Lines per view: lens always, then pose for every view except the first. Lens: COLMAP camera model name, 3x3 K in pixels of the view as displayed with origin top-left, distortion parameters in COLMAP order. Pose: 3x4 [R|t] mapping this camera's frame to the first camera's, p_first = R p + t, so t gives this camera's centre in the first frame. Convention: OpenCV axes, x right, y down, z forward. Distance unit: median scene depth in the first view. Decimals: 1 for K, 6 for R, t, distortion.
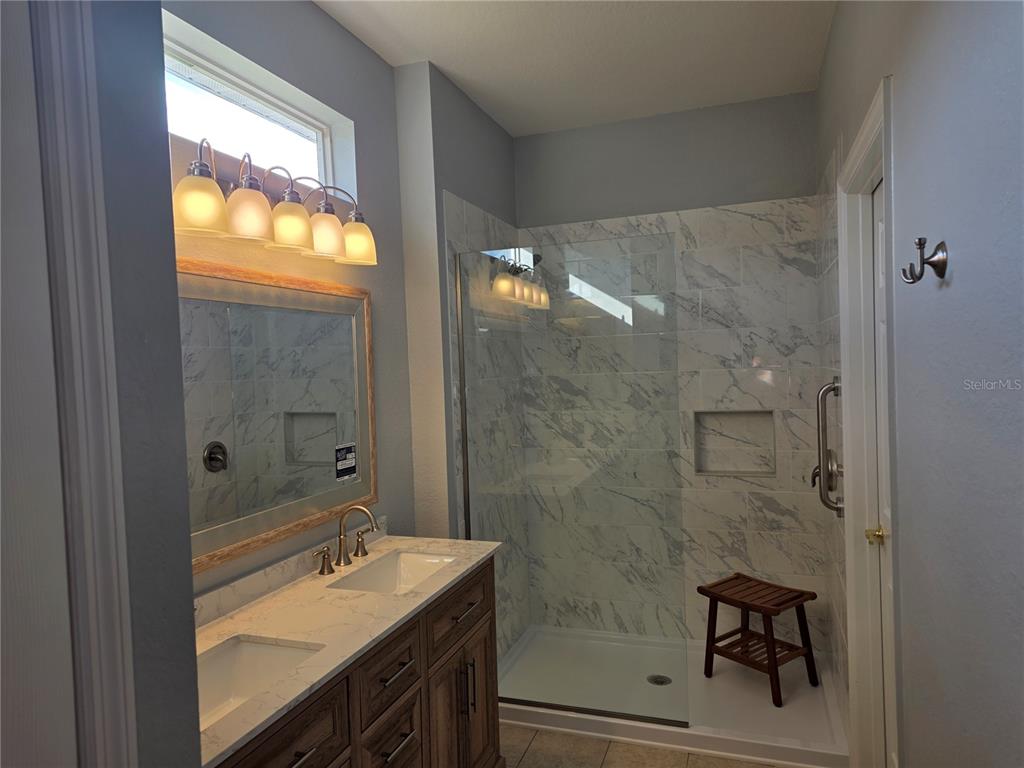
lens RADIAL K [[691.2, 0, 510.6], [0, 691.2, 384.5], [0, 0, 1]] dist [0.049060, -0.025994]
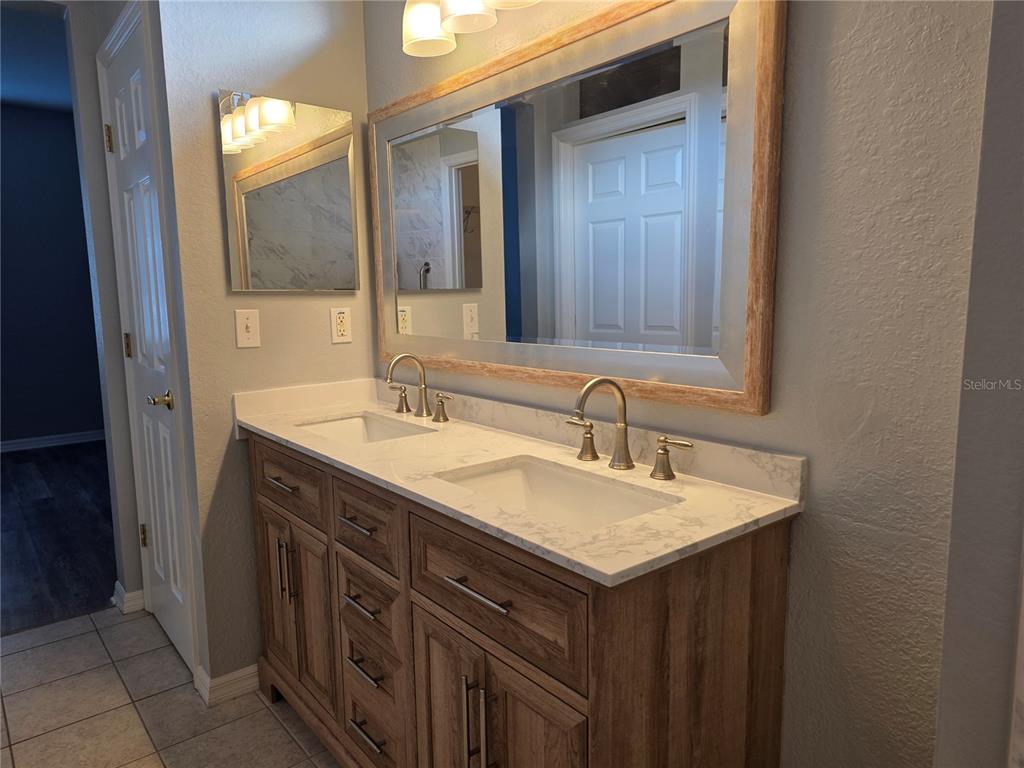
lens RADIAL K [[691.2, 0, 510.9], [0, 691.2, 388.4], [0, 0, 1]] dist [0.049060, -0.025994]
pose [[-0.528368, 0.161671, -0.833481, 0.377053], [0.012412, 0.983068, 0.182818, 0.080240], [0.848925, 0.086250, -0.521428, 1.411604]]
